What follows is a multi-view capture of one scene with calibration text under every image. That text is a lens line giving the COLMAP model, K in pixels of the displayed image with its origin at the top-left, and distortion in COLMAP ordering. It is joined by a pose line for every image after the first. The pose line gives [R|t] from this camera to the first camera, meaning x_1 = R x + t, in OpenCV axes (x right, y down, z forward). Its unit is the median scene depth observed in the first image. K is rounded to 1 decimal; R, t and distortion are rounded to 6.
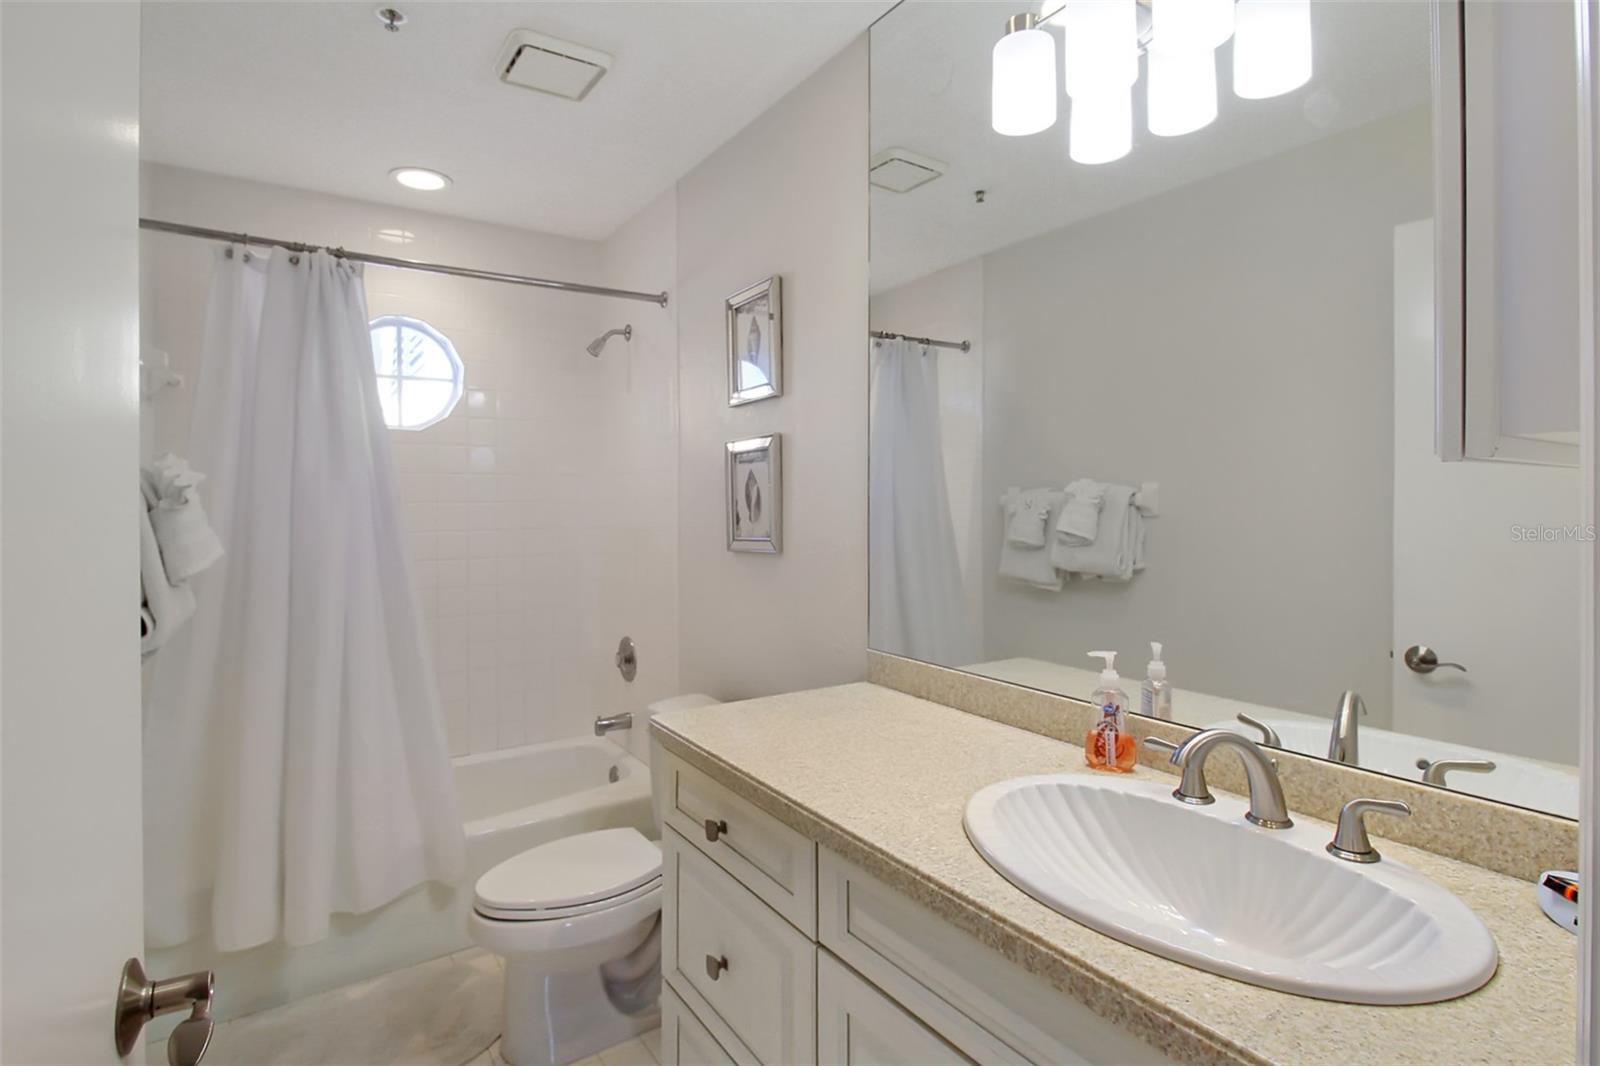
lens RADIAL K [[792.6, 0, 758.6], [0, 792.6, 508.0], [0, 0, 1]] dist [-0.000944, -0.000373]
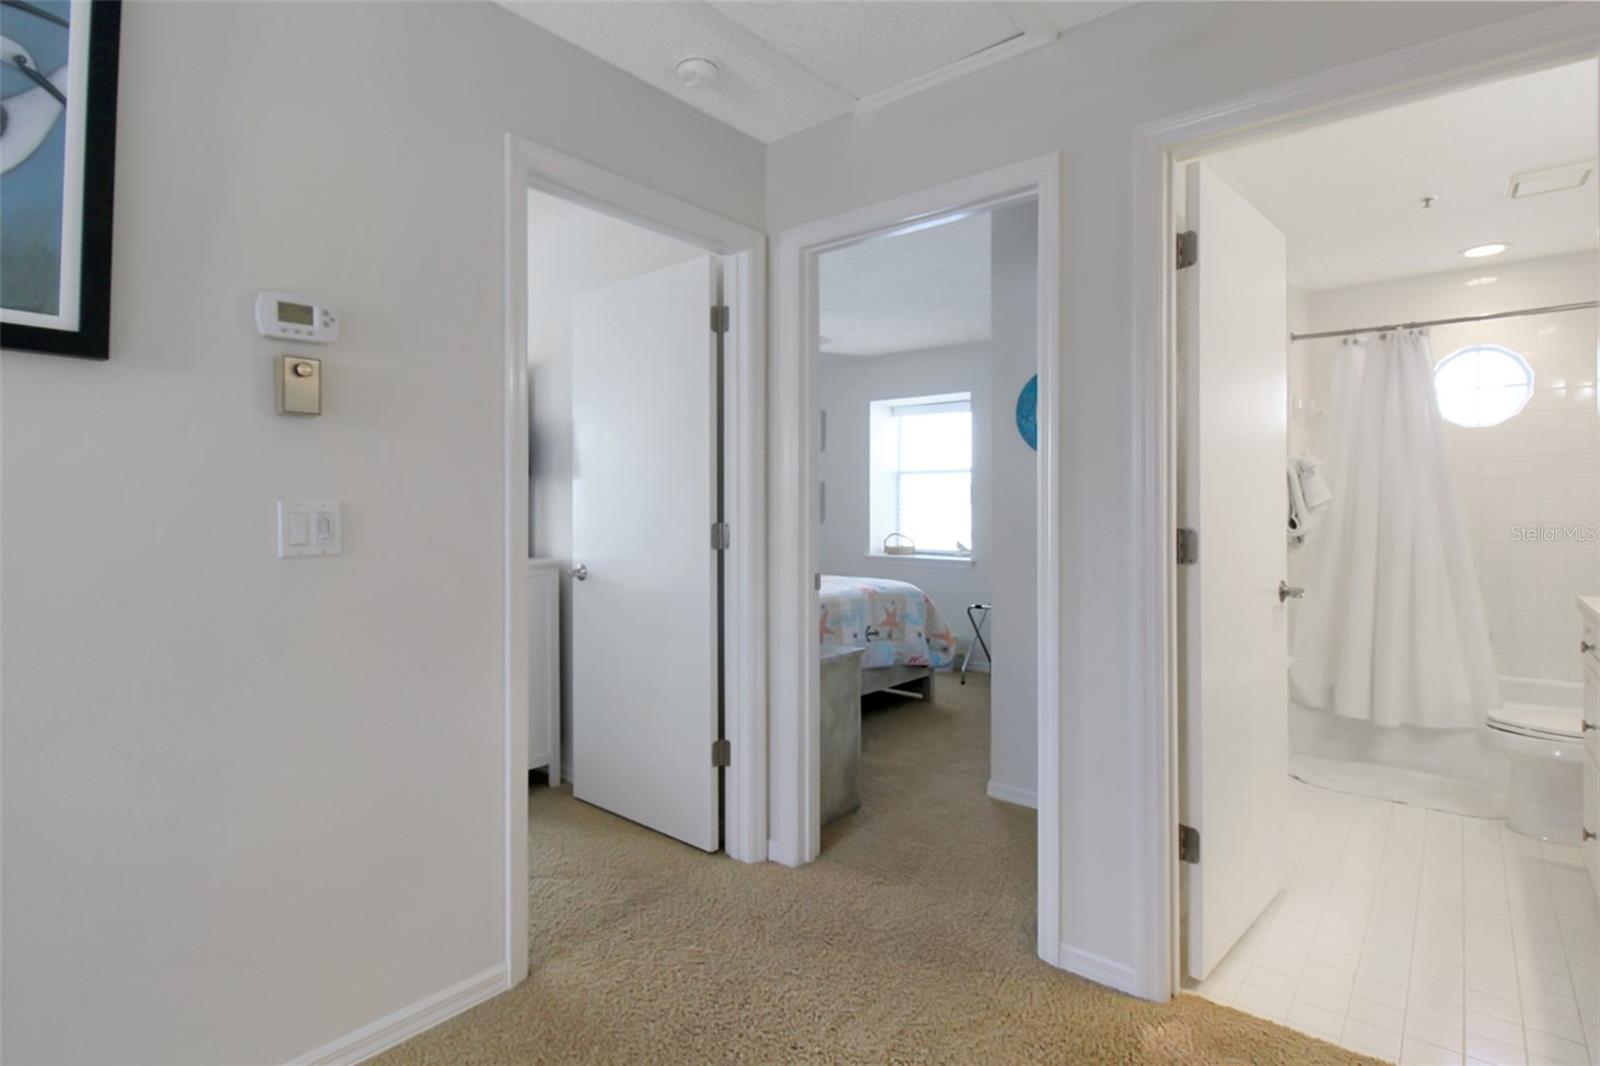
lens RADIAL K [[772.6, 0, 799.5], [0, 772.6, 512.2], [0, 0, 1]] dist [0.021700, -0.021187]
pose [[0.311817, 0.003553, -0.950136, 0.632870], [-0.006035, 0.999980, 0.001759, 0.075175], [0.950123, 0.005186, 0.311832, -0.740824]]
